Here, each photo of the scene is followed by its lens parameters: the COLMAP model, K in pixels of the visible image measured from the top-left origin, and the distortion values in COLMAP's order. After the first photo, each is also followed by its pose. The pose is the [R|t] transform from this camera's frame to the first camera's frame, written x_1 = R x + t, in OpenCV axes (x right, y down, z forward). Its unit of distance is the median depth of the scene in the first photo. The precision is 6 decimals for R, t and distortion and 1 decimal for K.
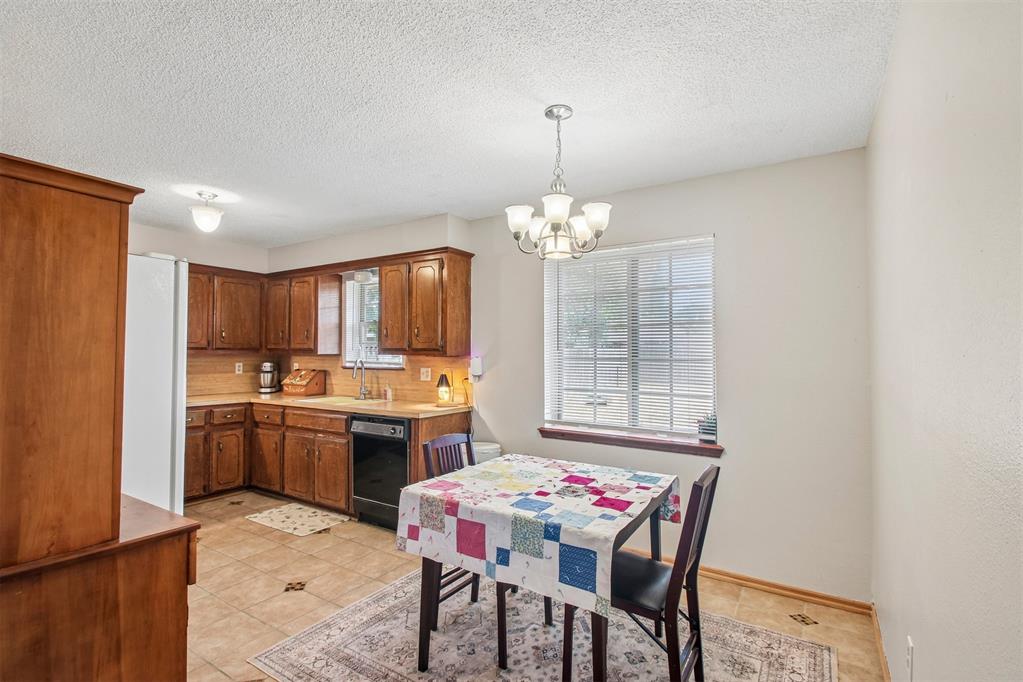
lens RADIAL K [[480.1, 0, 510.8], [0, 480.1, 342.1], [0, 0, 1]] dist [0.003101, -0.010356]
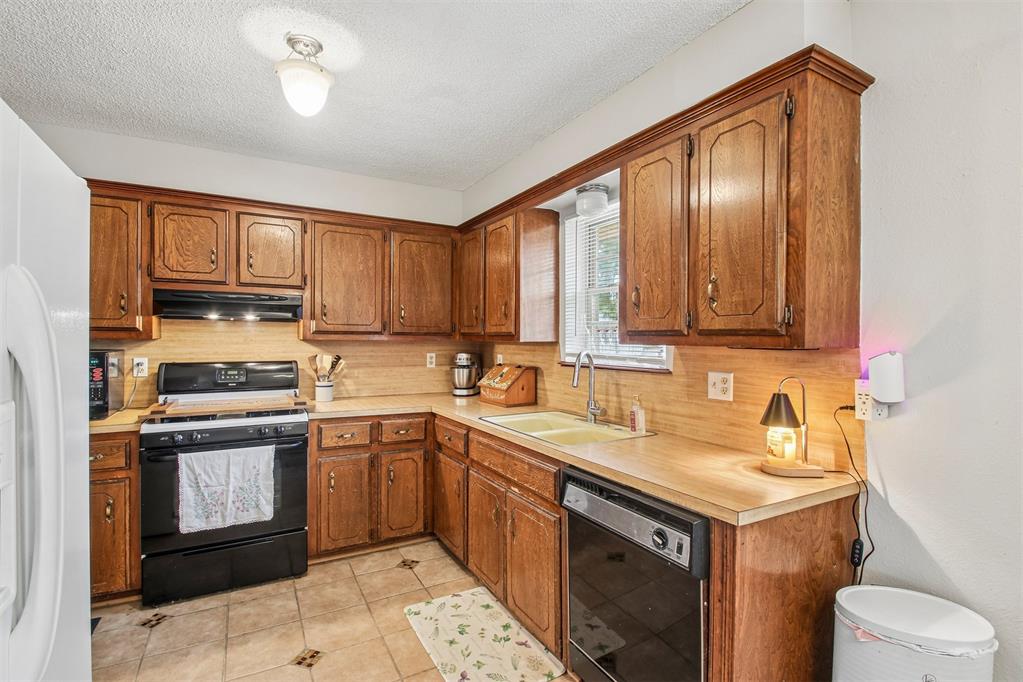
lens RADIAL K [[472.3, 0, 506.6], [0, 472.3, 343.6], [0, 0, 1]] dist [0.002597, -0.009121]
pose [[0.880315, 0.005998, -0.474351, -0.138765], [0.008547, 0.999557, 0.028501, 0.010449], [0.474312, -0.029144, 0.879874, 0.485526]]
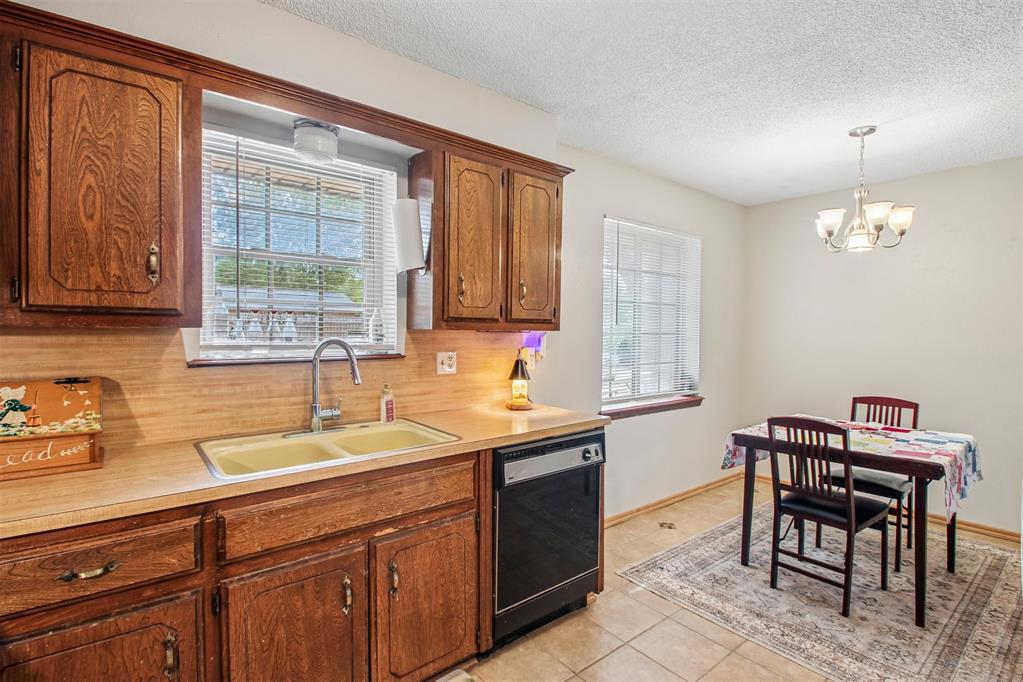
lens RADIAL K [[480.1, 0, 510.8], [0, 480.1, 342.1], [0, 0, 1]] dist [0.003101, -0.010356]
pose [[0.325235, -0.027365, 0.945237, -0.678165], [-0.028595, 0.998839, 0.038756, 0.016860], [-0.945201, -0.039633, 0.324075, 0.720462]]
